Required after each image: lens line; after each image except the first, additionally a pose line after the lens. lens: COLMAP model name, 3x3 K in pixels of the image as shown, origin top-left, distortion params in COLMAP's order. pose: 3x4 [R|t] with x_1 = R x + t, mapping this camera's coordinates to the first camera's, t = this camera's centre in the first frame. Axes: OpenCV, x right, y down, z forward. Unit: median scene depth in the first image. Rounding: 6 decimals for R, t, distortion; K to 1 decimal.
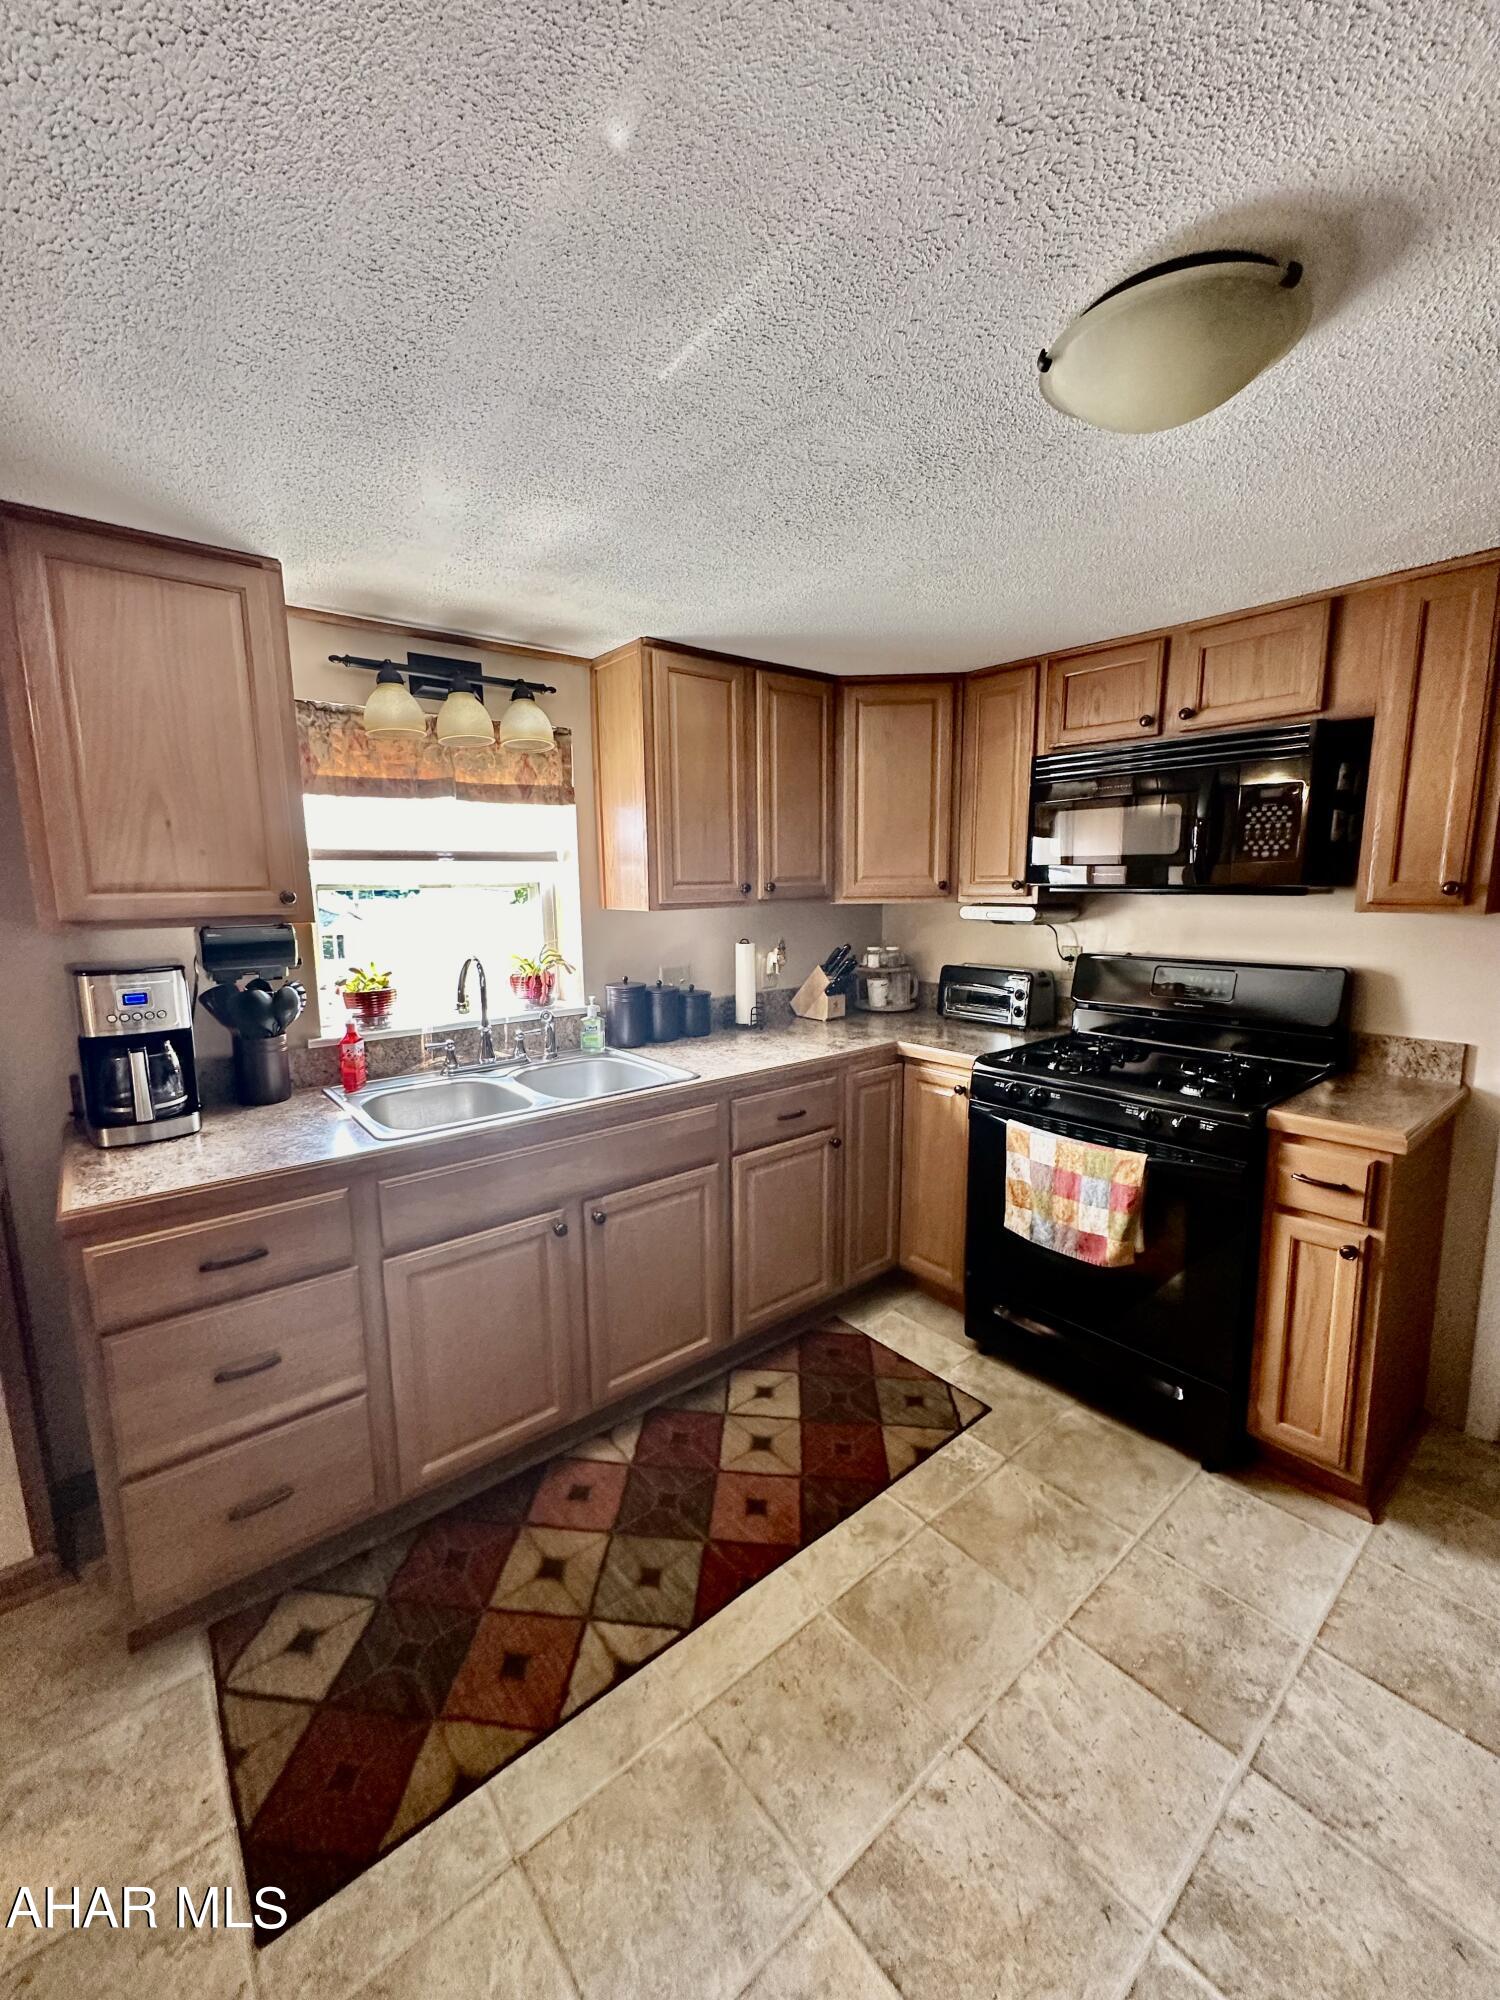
lens RADIAL K [[800.4, 0, 747.3], [0, 800.4, 1000.7], [0, 0, 1]] dist [-0.002654, 0.000812]
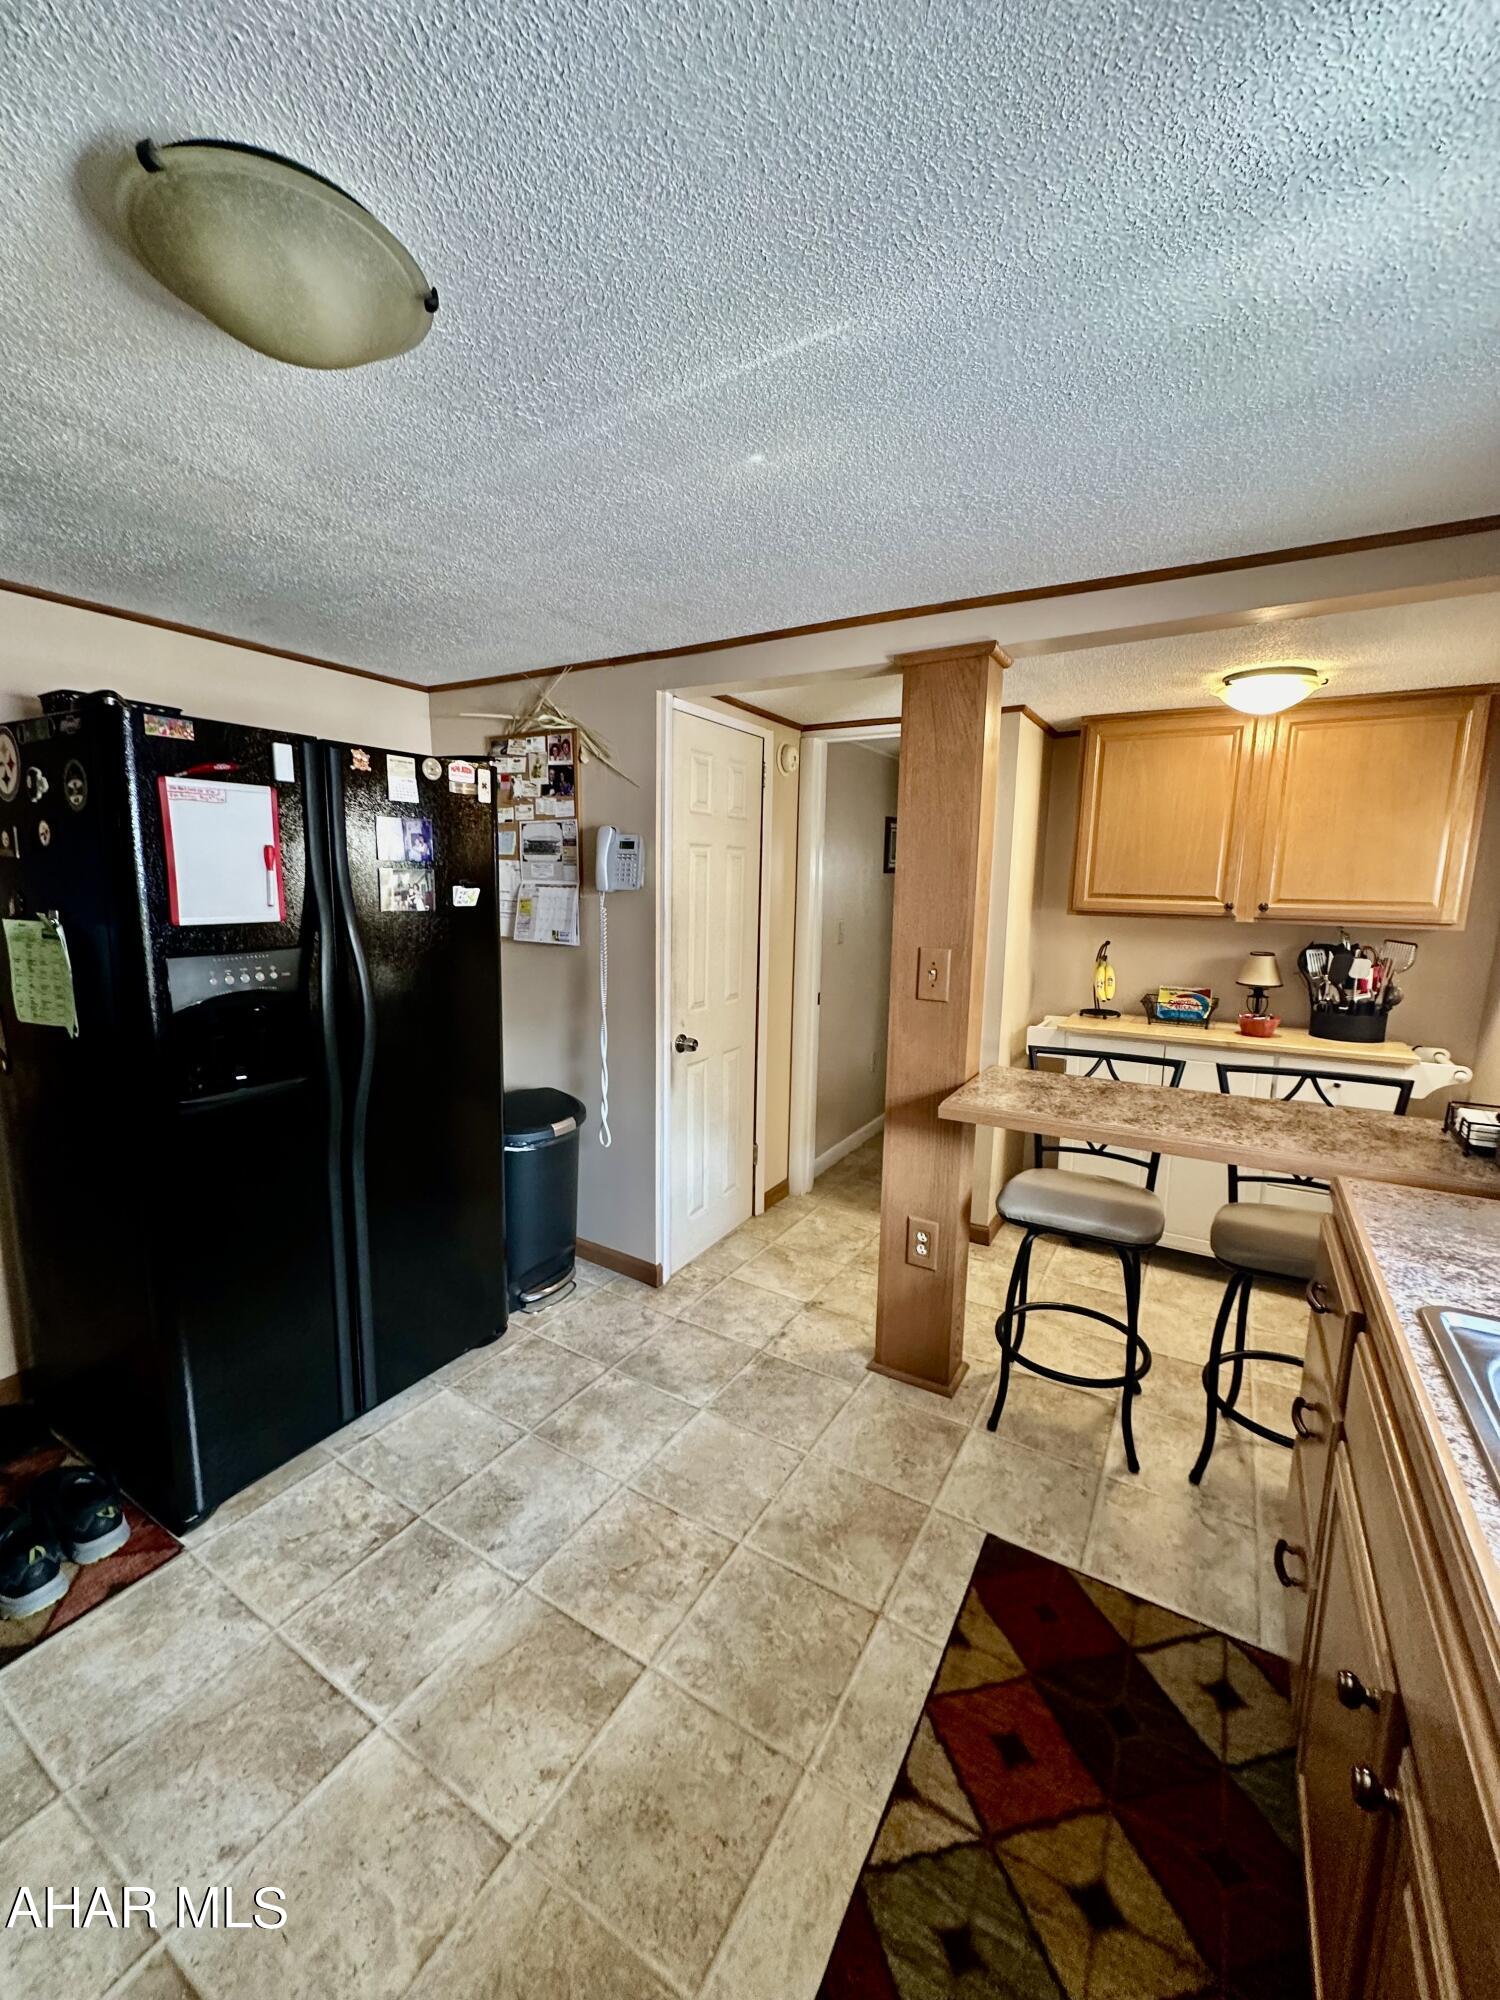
lens RADIAL K [[800.4, 0, 747.3], [0, 800.4, 1000.7], [0, 0, 1]] dist [-0.002654, 0.000812]
pose [[-0.943787, 0.043721, -0.327650, 0.220984], [-0.057531, 0.954360, 0.293065, -0.195468], [0.325509, 0.295441, -0.898197, 1.298872]]
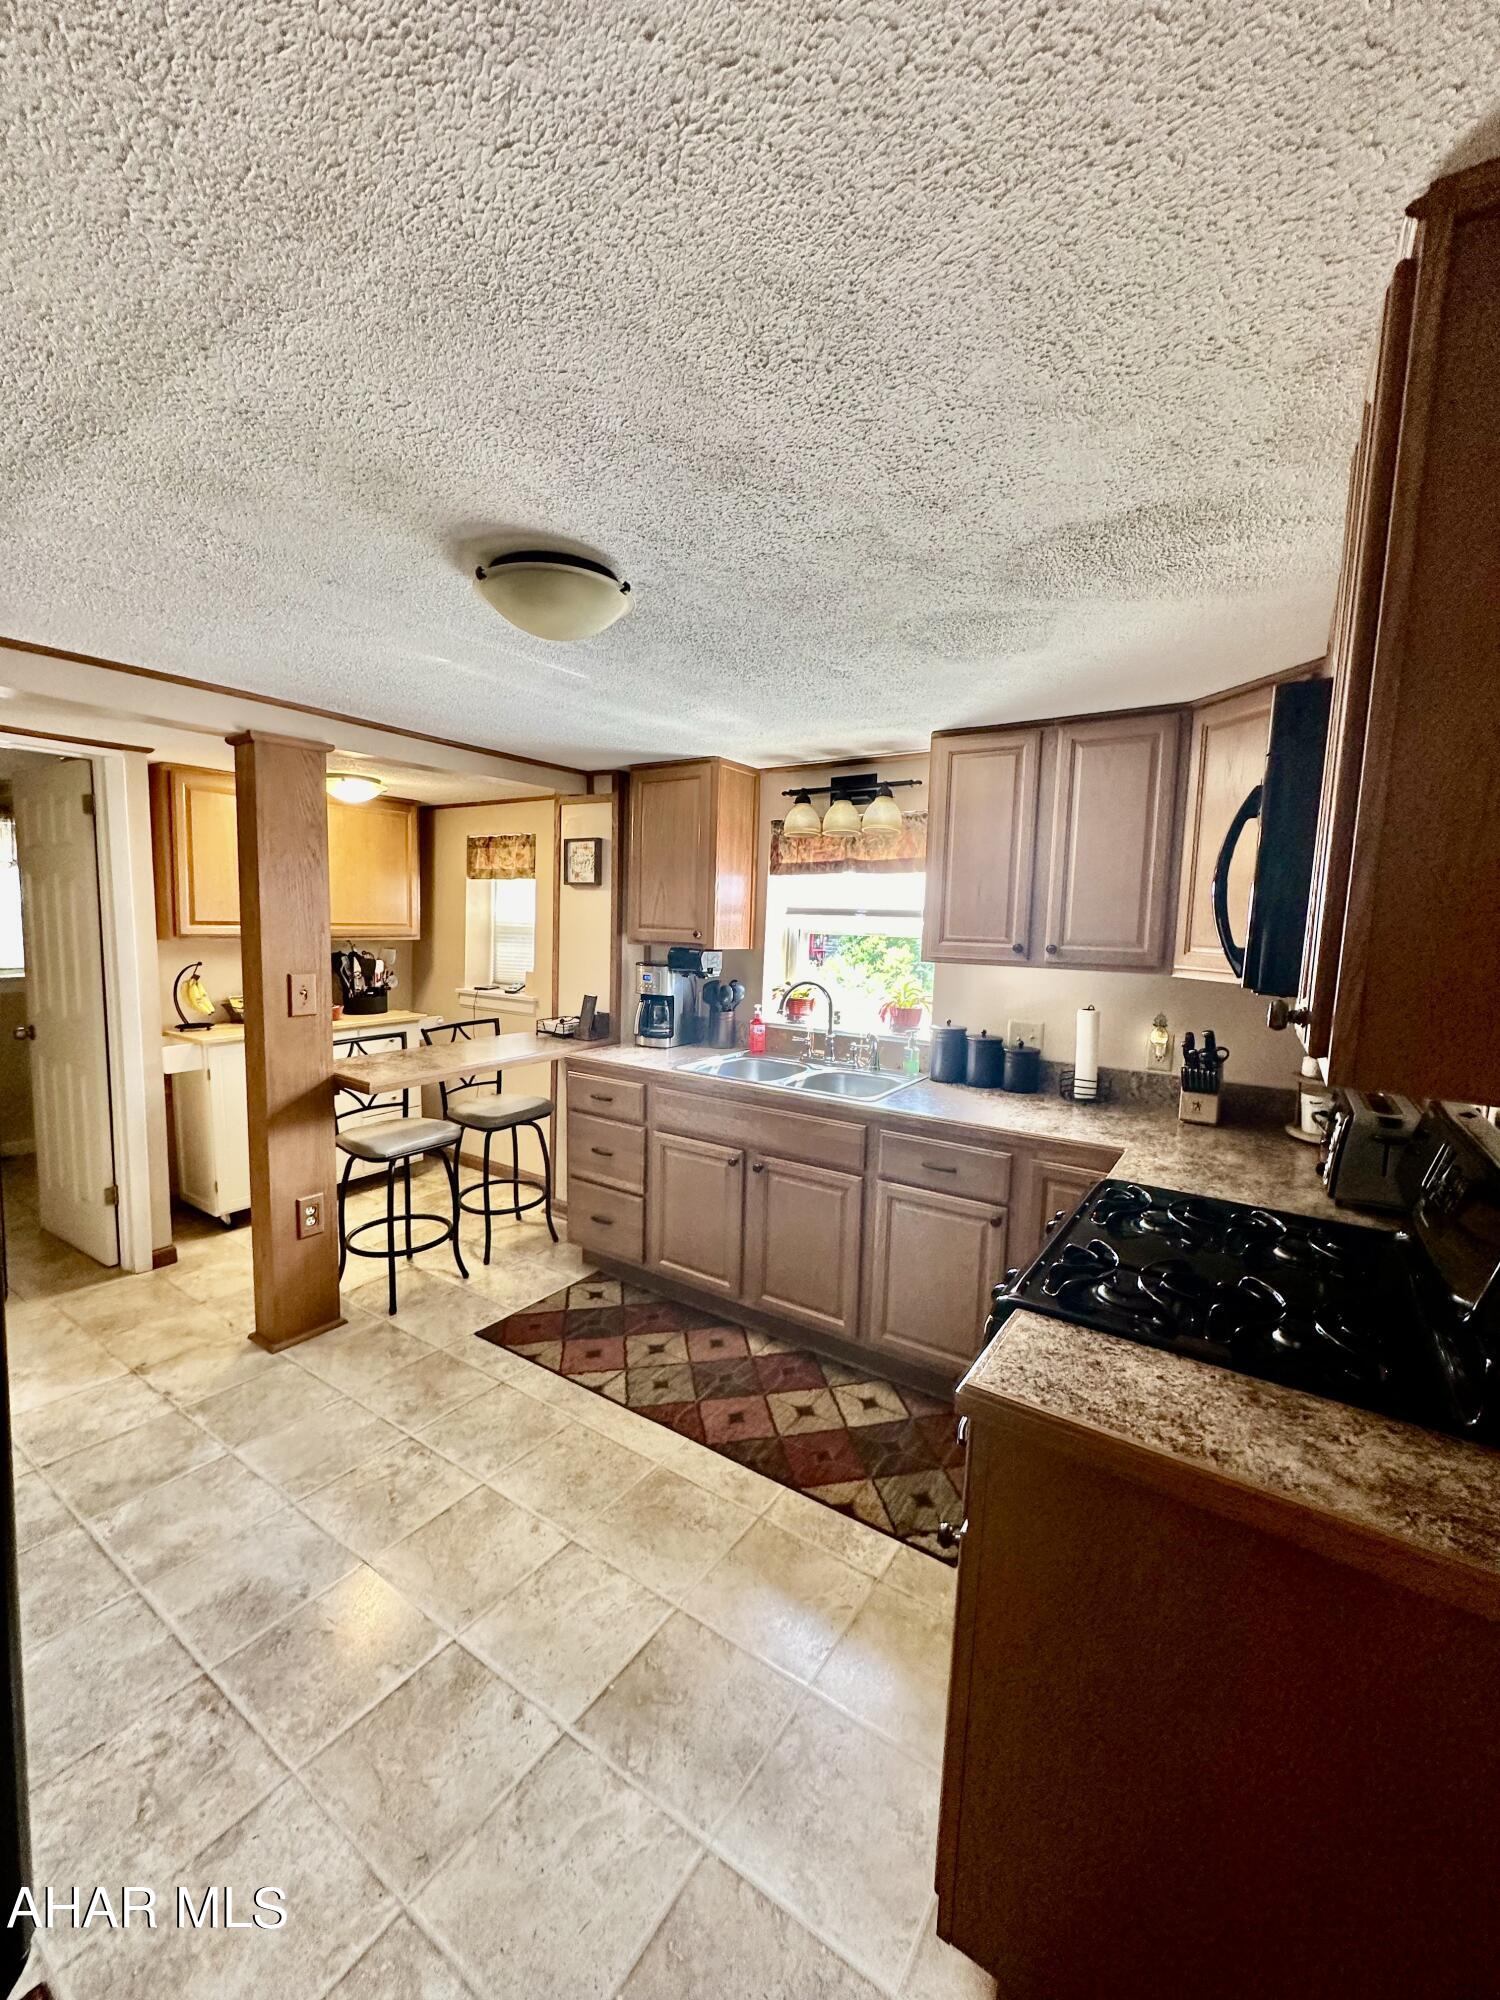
lens RADIAL K [[800.4, 0, 747.3], [0, 800.4, 1000.7], [0, 0, 1]] dist [-0.002654, 0.000812]
pose [[0.283059, 0.118774, -0.951720, 1.287618], [-0.174083, 0.982182, 0.070800, -0.133115], [0.943172, 0.145638, 0.298692, 0.593466]]
